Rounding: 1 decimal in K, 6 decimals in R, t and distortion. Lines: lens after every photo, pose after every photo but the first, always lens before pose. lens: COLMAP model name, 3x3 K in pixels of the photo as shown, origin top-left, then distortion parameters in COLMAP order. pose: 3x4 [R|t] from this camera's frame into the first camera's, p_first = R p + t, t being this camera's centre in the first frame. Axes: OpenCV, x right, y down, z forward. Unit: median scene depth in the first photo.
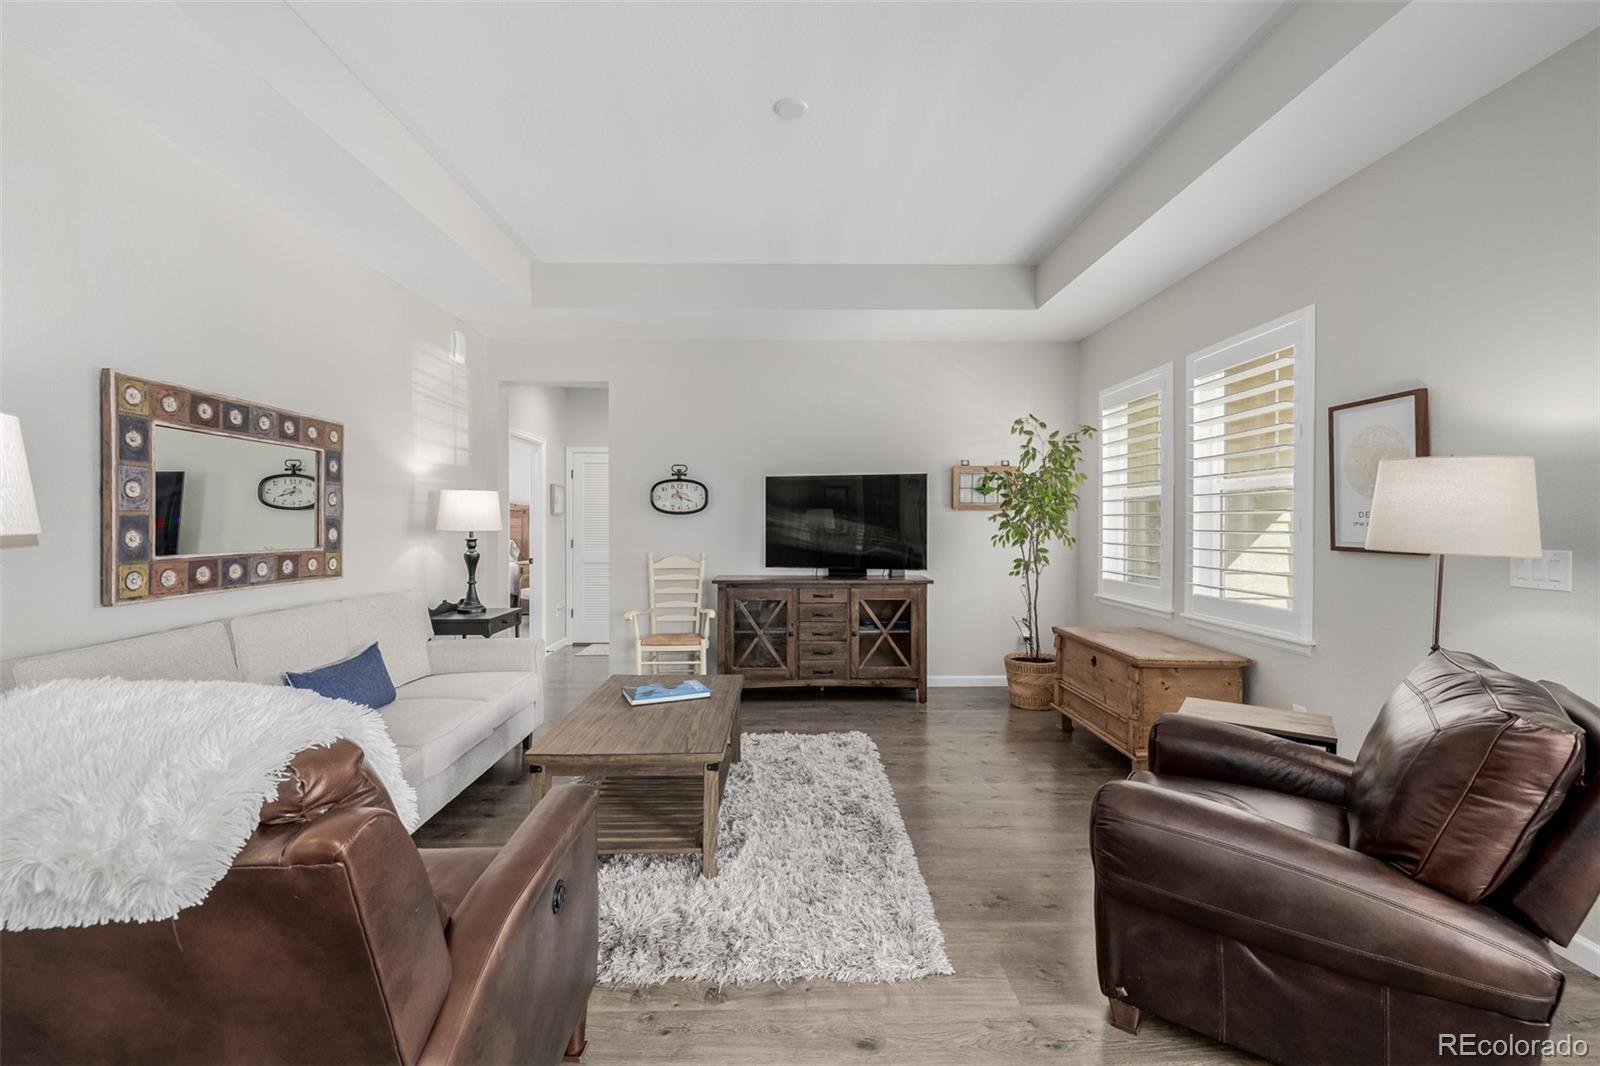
lens RADIAL K [[674.9, 0, 799.7], [0, 674.9, 529.6], [0, 0, 1]] dist [0.002222, 0.000493]
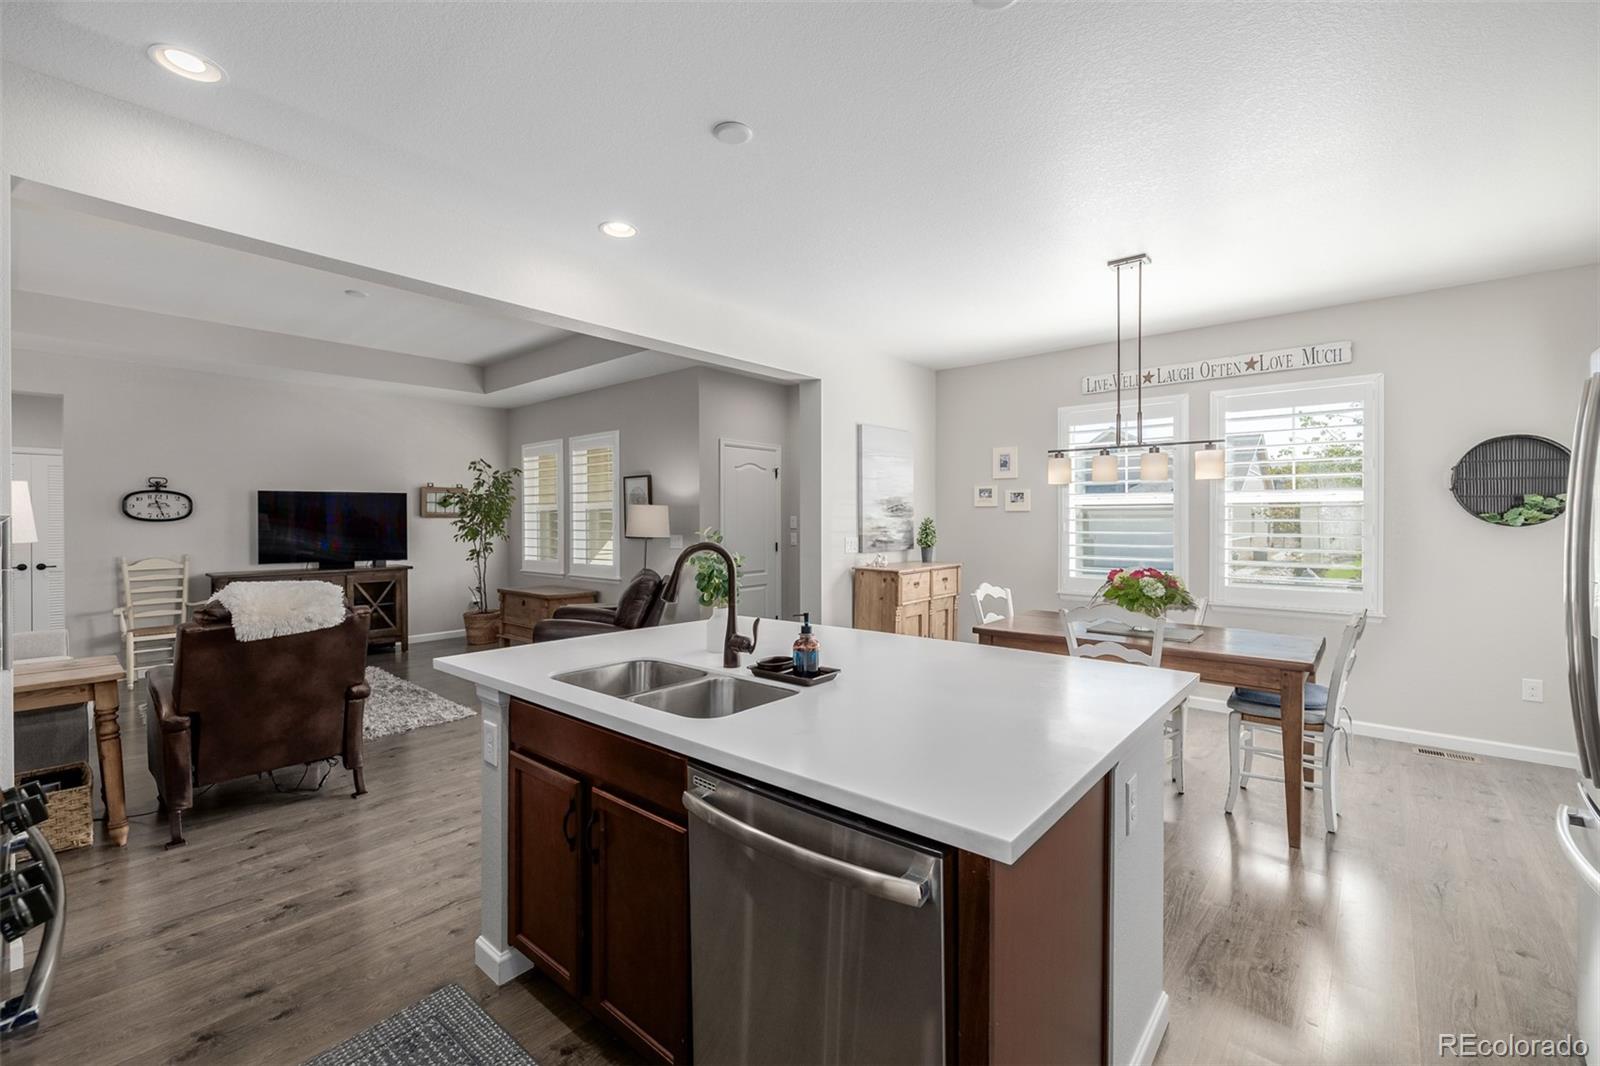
lens RADIAL K [[648.2, 0, 802.4], [0, 648.2, 523.6], [0, 0, 1]] dist [-0.017783, 0.000070]
pose [[0.661196, -0.006605, 0.750184, -0.302774], [0.011820, 0.999929, -0.001614, -0.005249], [-0.750120, 0.009934, 0.661227, -0.583035]]
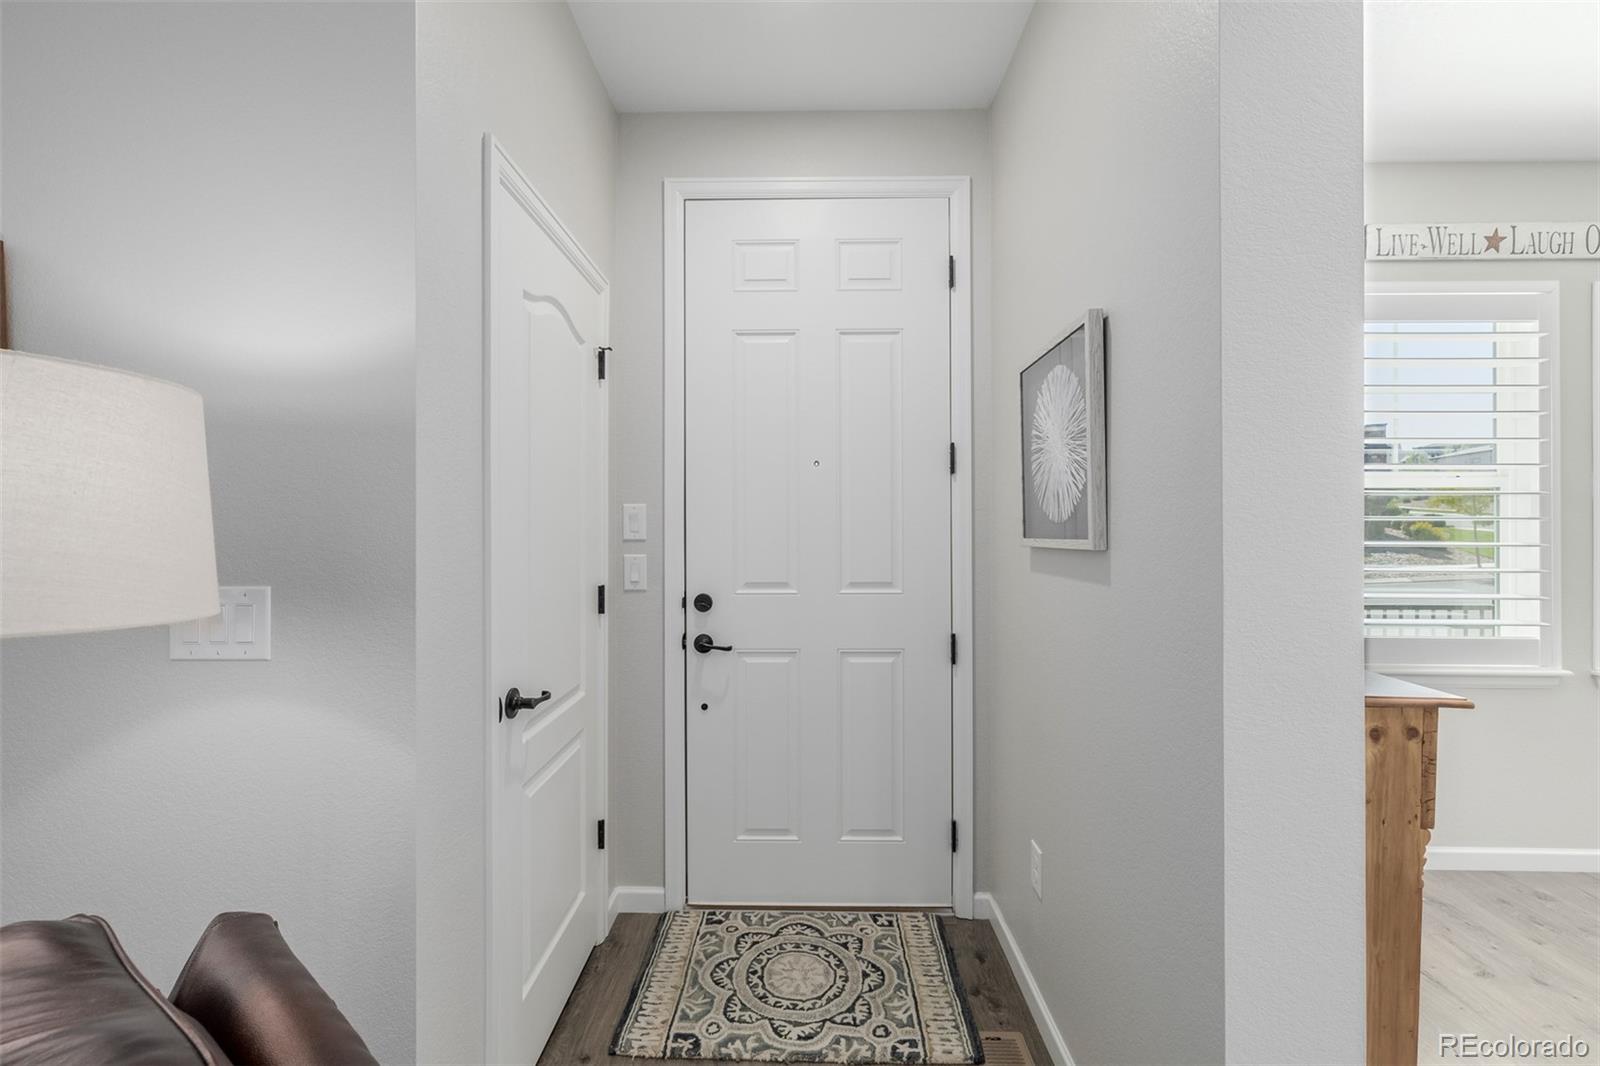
lens RADIAL K [[676.4, 0, 814.1], [0, 676.4, 526.2], [0, 0, 1]] dist [-0.000885, -0.000087]
pose [[0.049413, 0.002654, 0.998775, 0.227785], [0.009298, 0.999952, -0.003117, -0.003739], [-0.998735, 0.009441, 0.049386, 0.170498]]
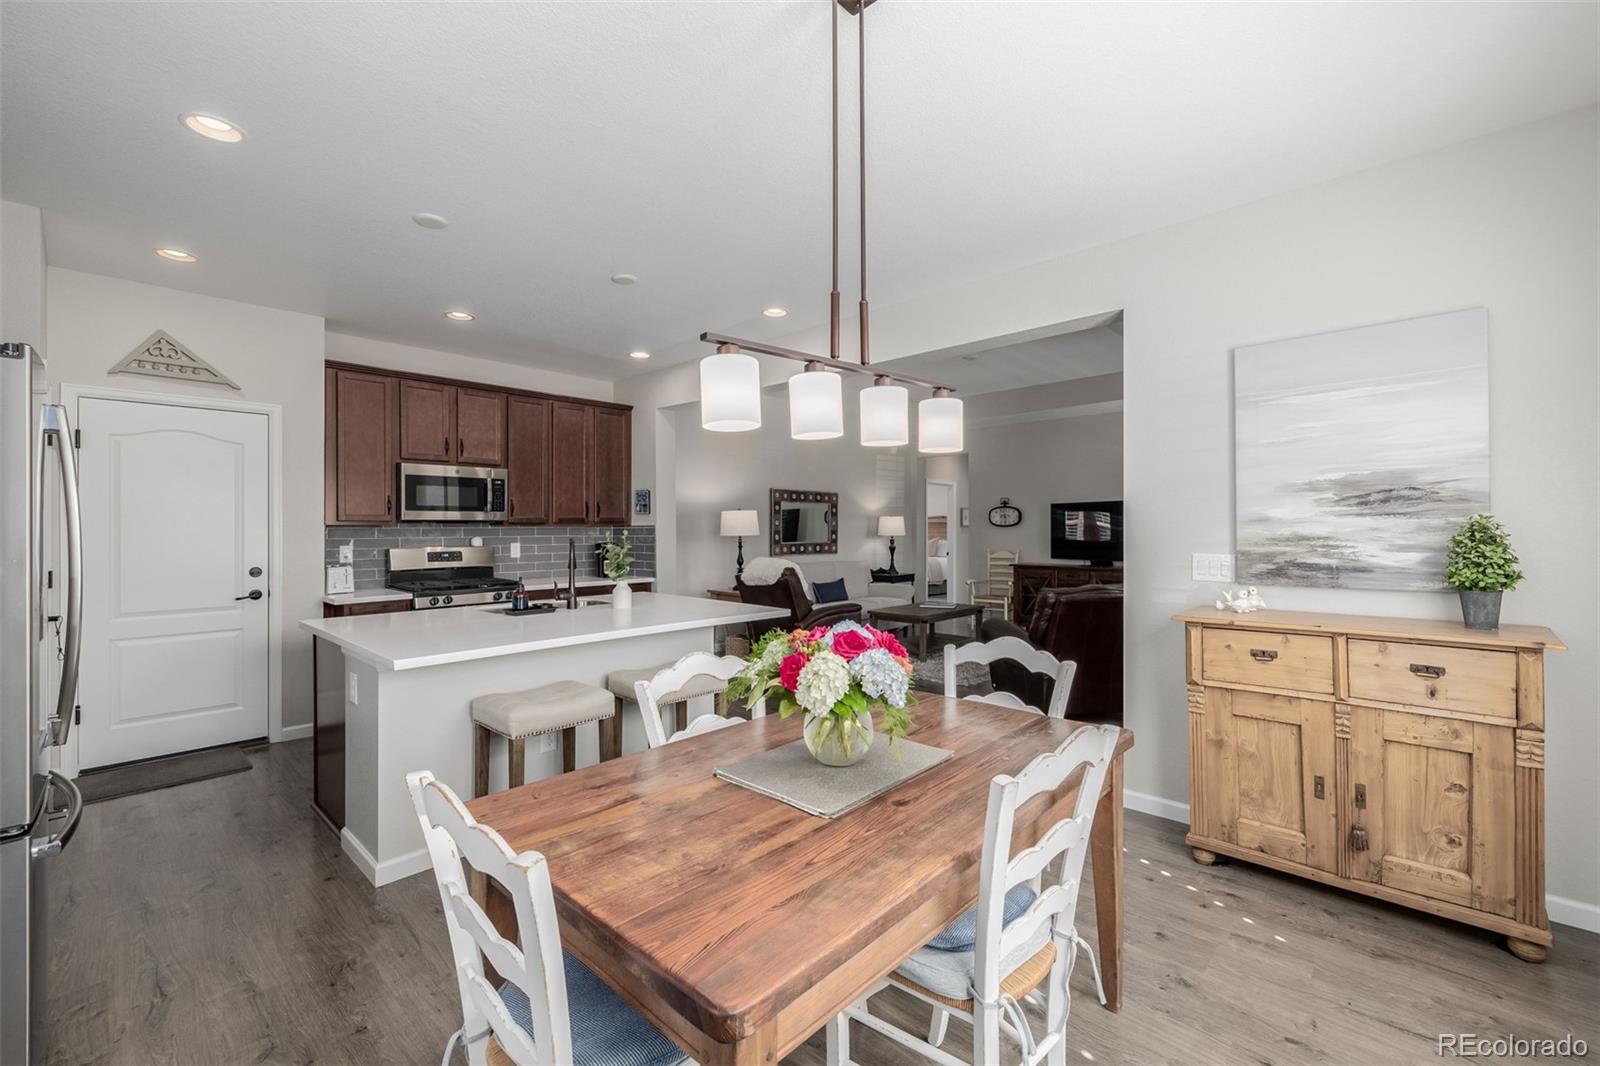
lens RADIAL K [[662.3, 0, 795.4], [0, 662.3, 525.7], [0, 0, 1]] dist [0.000648, 0.000124]
pose [[0.710534, -0.006156, -0.703636, 0.723624], [-0.004693, 0.999898, -0.013486, 0.000565], [0.703648, 0.012885, 0.710432, -0.660145]]
